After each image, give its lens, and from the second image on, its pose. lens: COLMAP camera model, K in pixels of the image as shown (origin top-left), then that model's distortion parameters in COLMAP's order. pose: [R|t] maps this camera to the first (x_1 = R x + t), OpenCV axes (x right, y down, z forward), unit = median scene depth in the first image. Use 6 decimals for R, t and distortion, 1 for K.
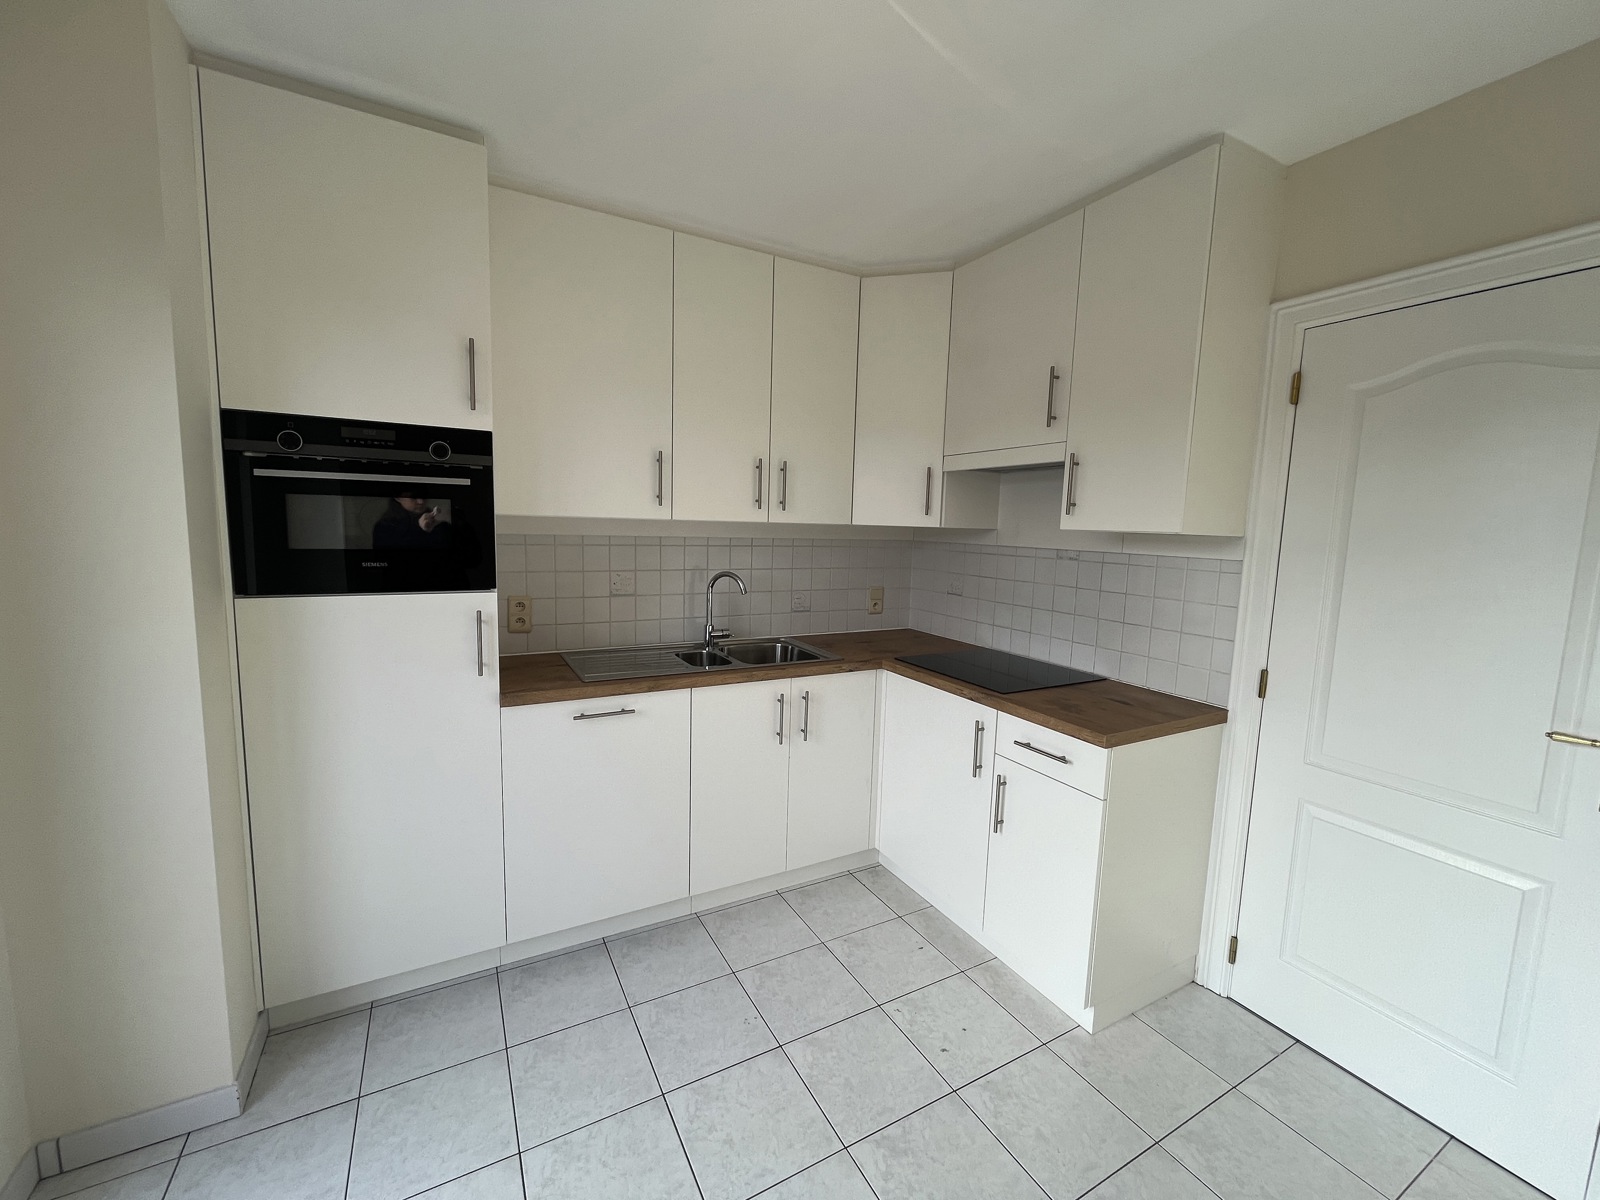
lens RADIAL K [[656.0, 0, 806.8], [0, 656.0, 597.9], [0, 0, 1]] dist [0.009841, 0.000080]
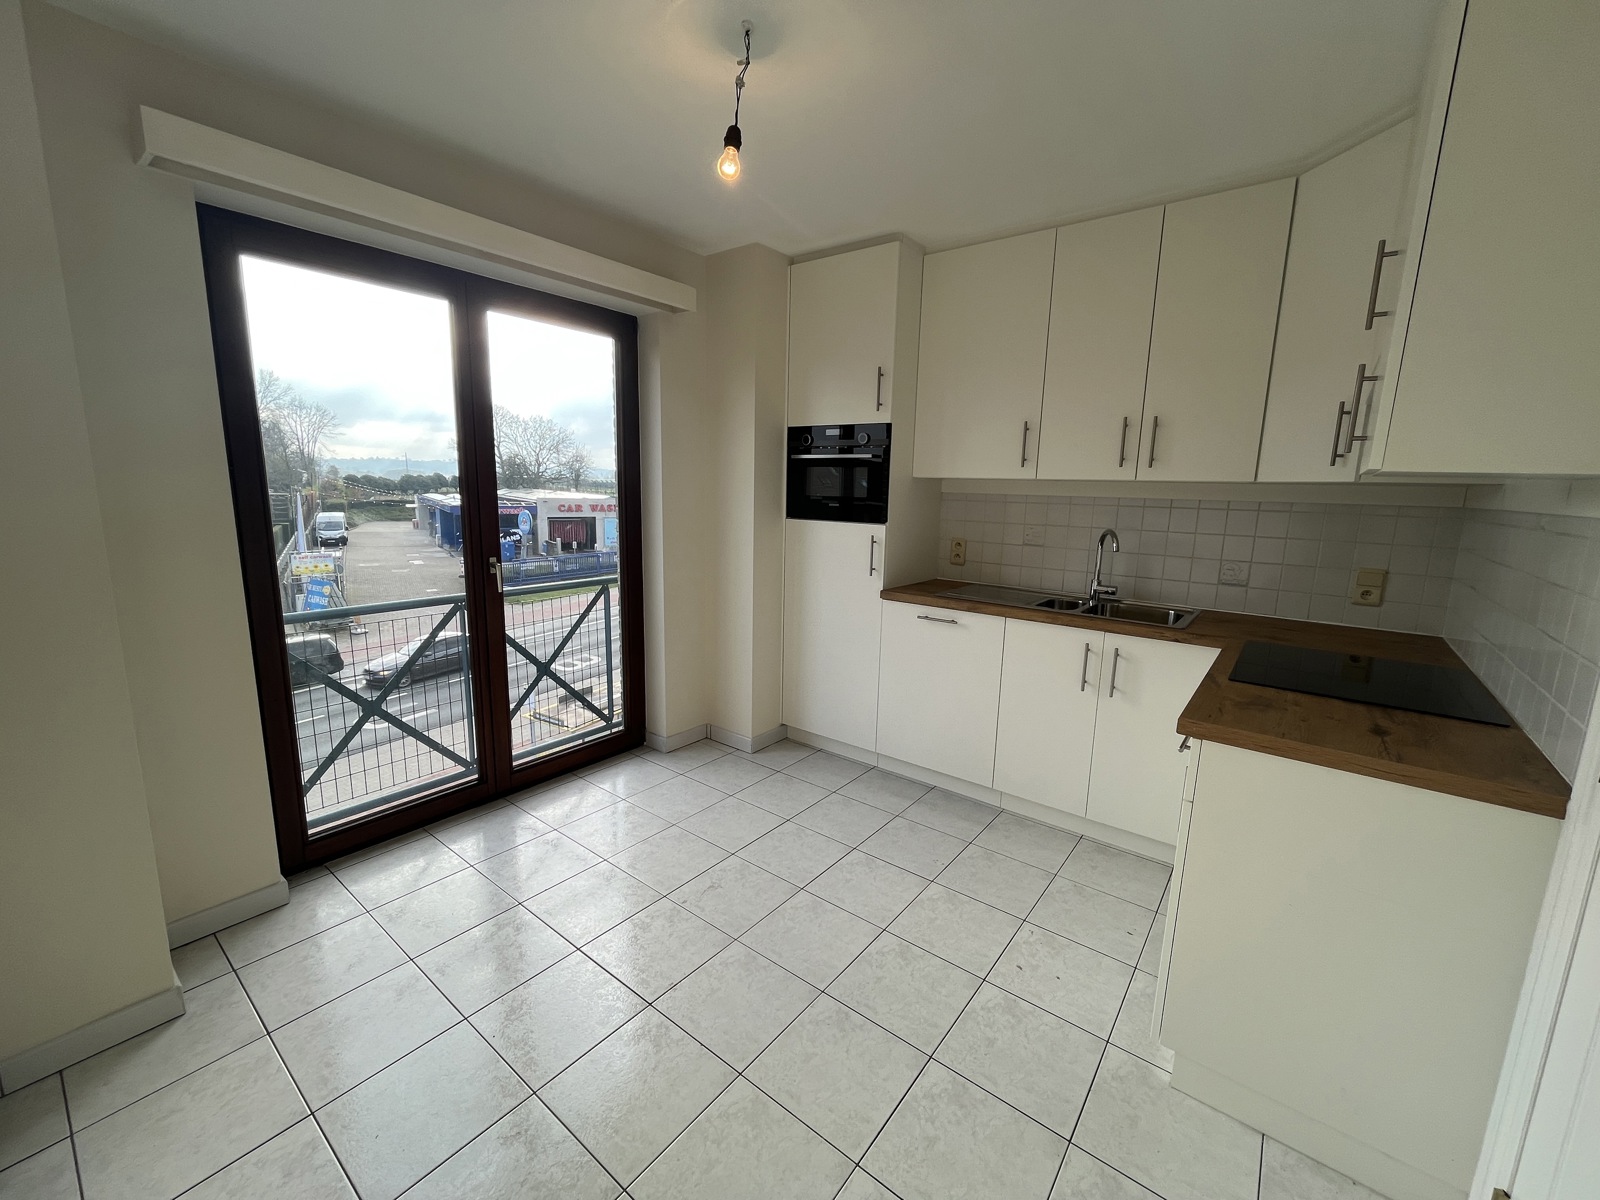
lens RADIAL K [[656.0, 0, 806.8], [0, 656.0, 597.9], [0, 0, 1]] dist [0.009841, 0.000080]
pose [[0.396179, 0.139024, -0.907587, 0.755691], [-0.119788, 0.987848, 0.099028, 0.025016], [0.910326, 0.069485, 0.408018, 0.166708]]
